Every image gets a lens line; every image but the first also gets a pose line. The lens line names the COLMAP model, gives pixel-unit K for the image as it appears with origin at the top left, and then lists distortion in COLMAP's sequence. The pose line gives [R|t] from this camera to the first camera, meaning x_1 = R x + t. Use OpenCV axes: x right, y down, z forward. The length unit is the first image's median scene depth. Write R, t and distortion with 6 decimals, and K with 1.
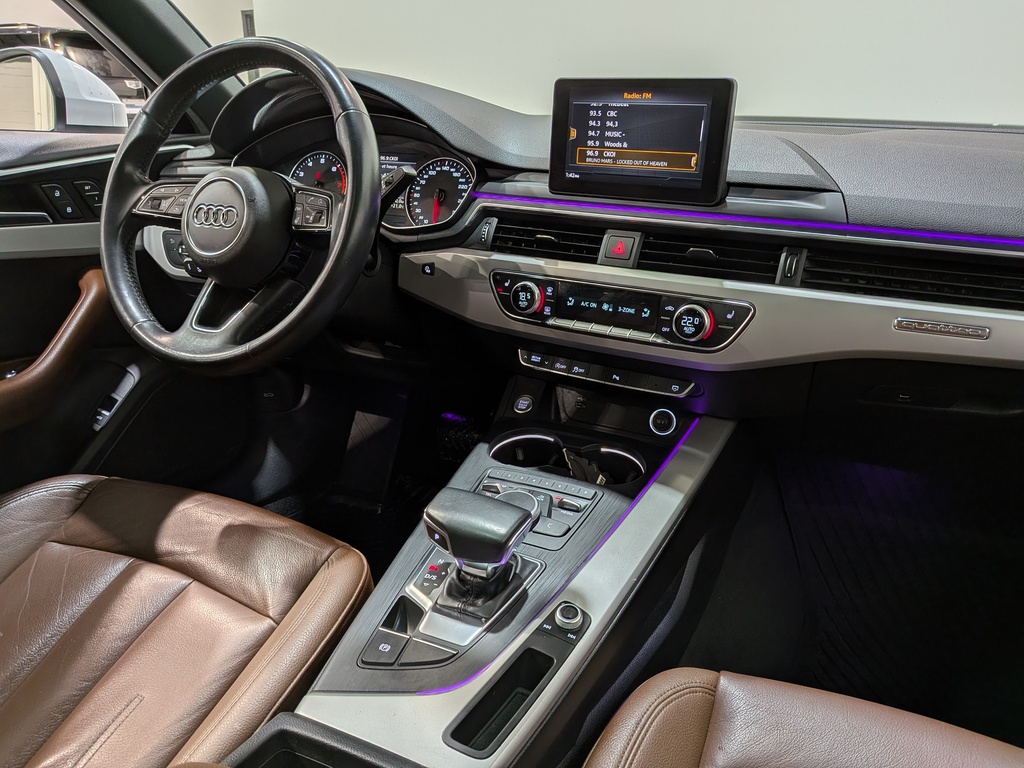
lens RADIAL K [[747.1, 0, 510.2], [0, 747.1, 398.2], [0, 0, 1]] dist [0.059618, -0.106742]
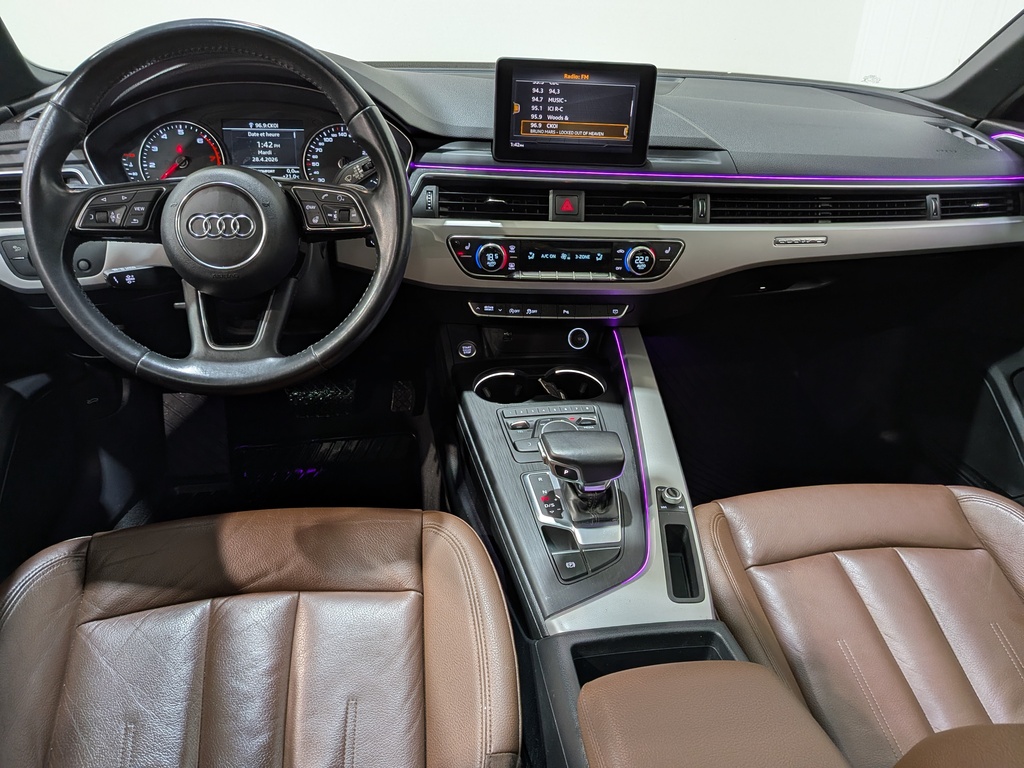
lens RADIAL K [[747.1, 0, 514.5], [0, 747.1, 404.6], [0, 0, 1]] dist [0.059618, -0.106742]
pose [[0.822841, -0.259753, 0.505432, -0.600944], [0.178655, 0.962566, 0.203836, -0.149900], [-0.539458, -0.077426, 0.838445, 0.011510]]
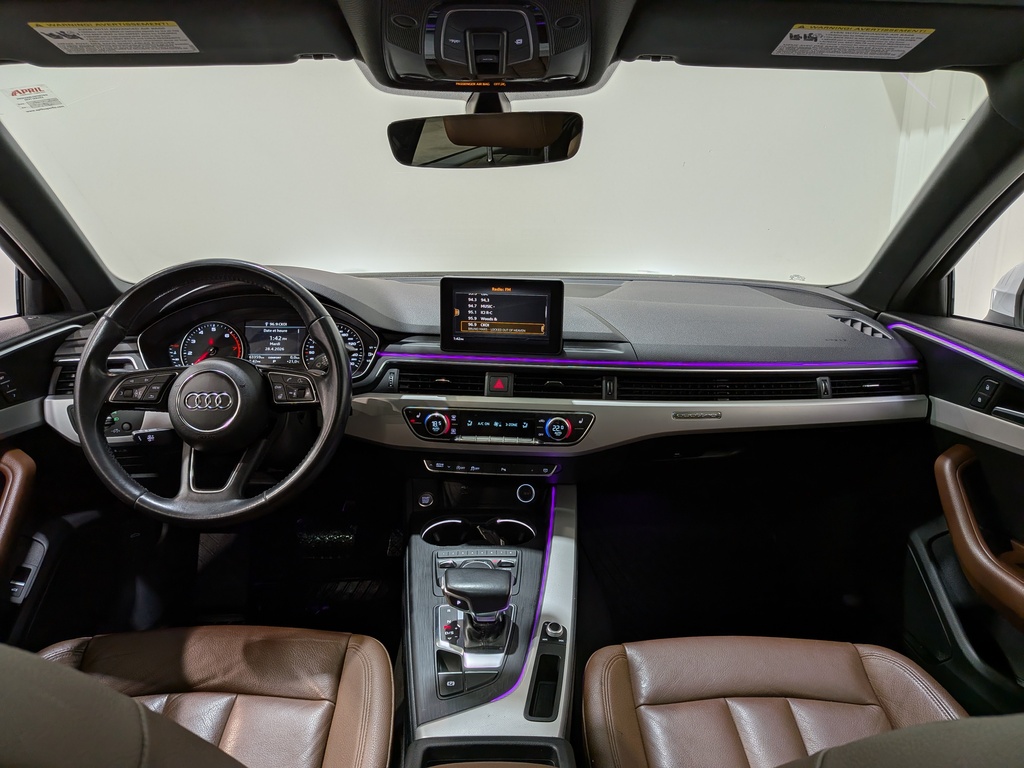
lens RADIAL K [[747.1, 0, 510.9], [0, 747.1, 389.1], [0, 0, 1]] dist [0.059618, -0.106742]
pose [[0.891839, -0.127818, 0.433919, -0.469254], [0.165203, 0.985022, -0.049389, -0.111291], [-0.421107, 0.115732, 0.899597, -0.340723]]
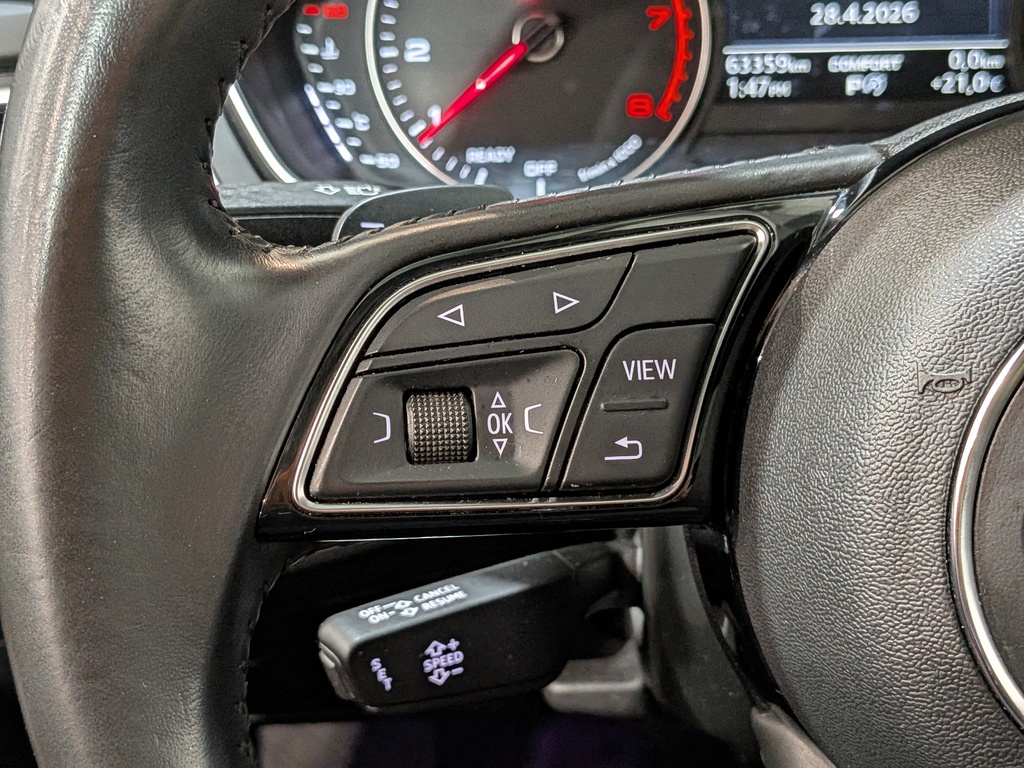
lens RADIAL K [[1558.3, 0, 509.4], [0, 1558.3, 378.4], [0, 0, 1]] dist [0.083139, 0.000000]
pose [[0.900296, -0.214398, 0.378814, -0.592762], [0.183784, 0.976136, 0.115681, -0.312078], [-0.394576, -0.034527, 0.918214, 0.770421]]
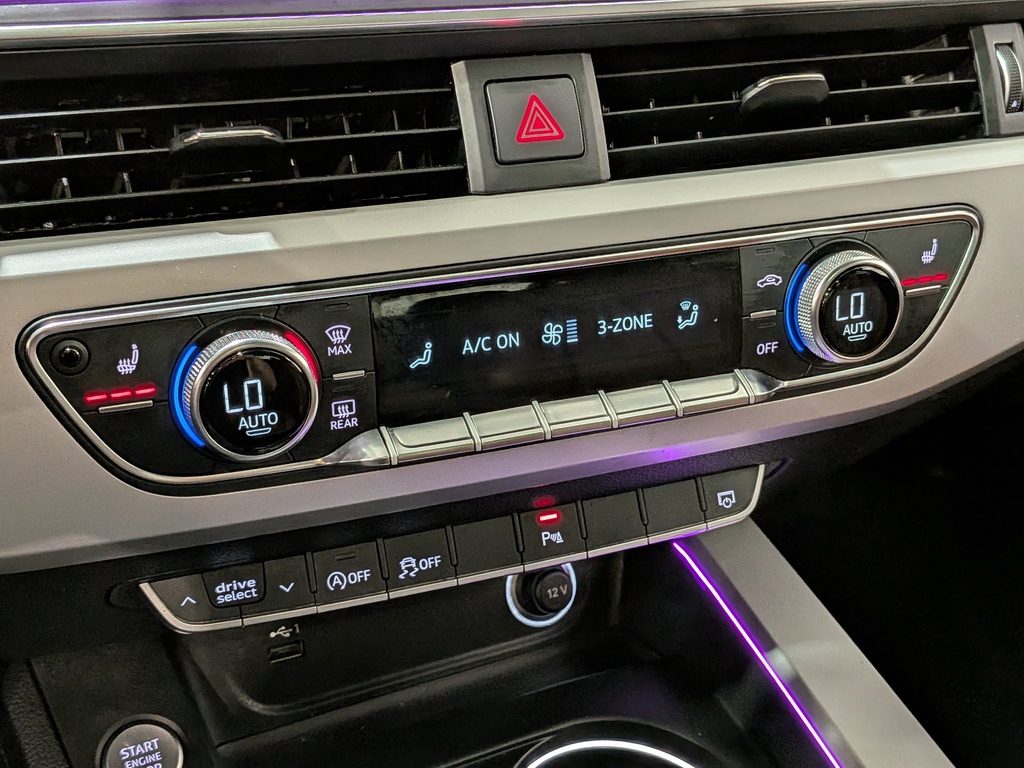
lens RADIAL K [[1465.0, 0, 520.4], [0, 1465.0, 353.8], [0, 0, 1]] dist [0.114651, 0.000000]
pose [[0.573893, -0.334736, 0.747395, -0.289191], [0.271877, 0.938762, 0.211681, -0.231349], [-0.772483, 0.081717, 0.629756, 0.652198]]
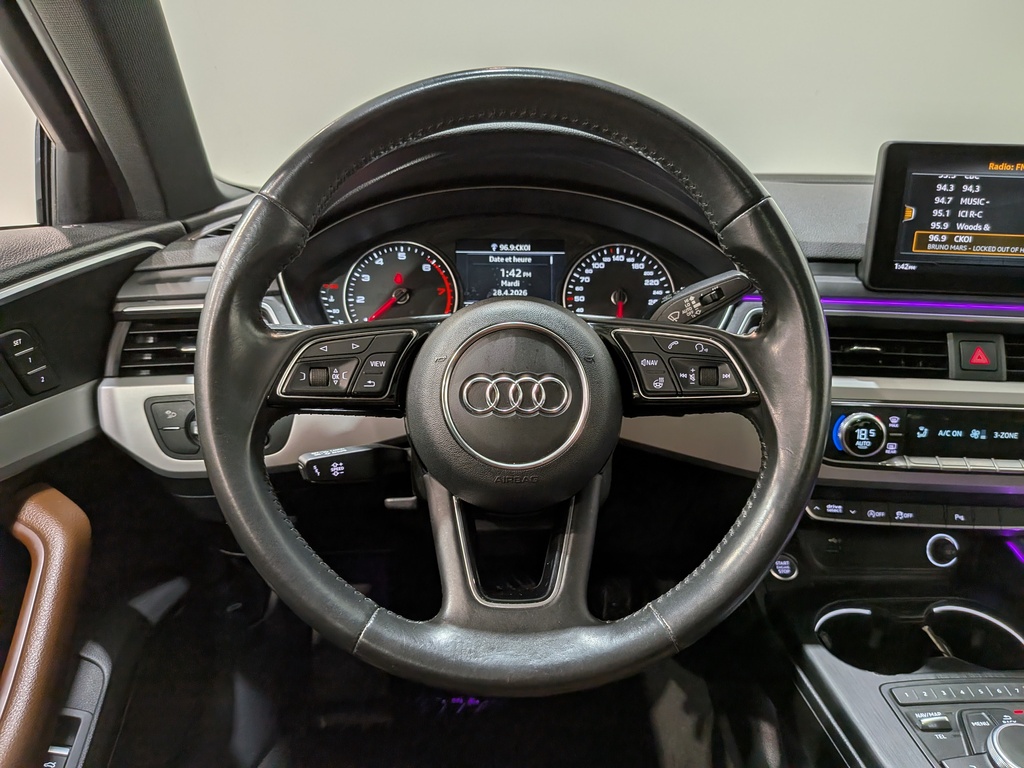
lens RADIAL K [[747.1, 0, 513.4], [0, 747.1, 389.9], [0, 0, 1]] dist [0.059618, -0.106742]
pose [[0.886563, -0.143673, 0.439731, -0.608452], [0.166249, 0.985998, -0.013028, -0.230828], [-0.431702, 0.084655, 0.898035, 0.504161]]
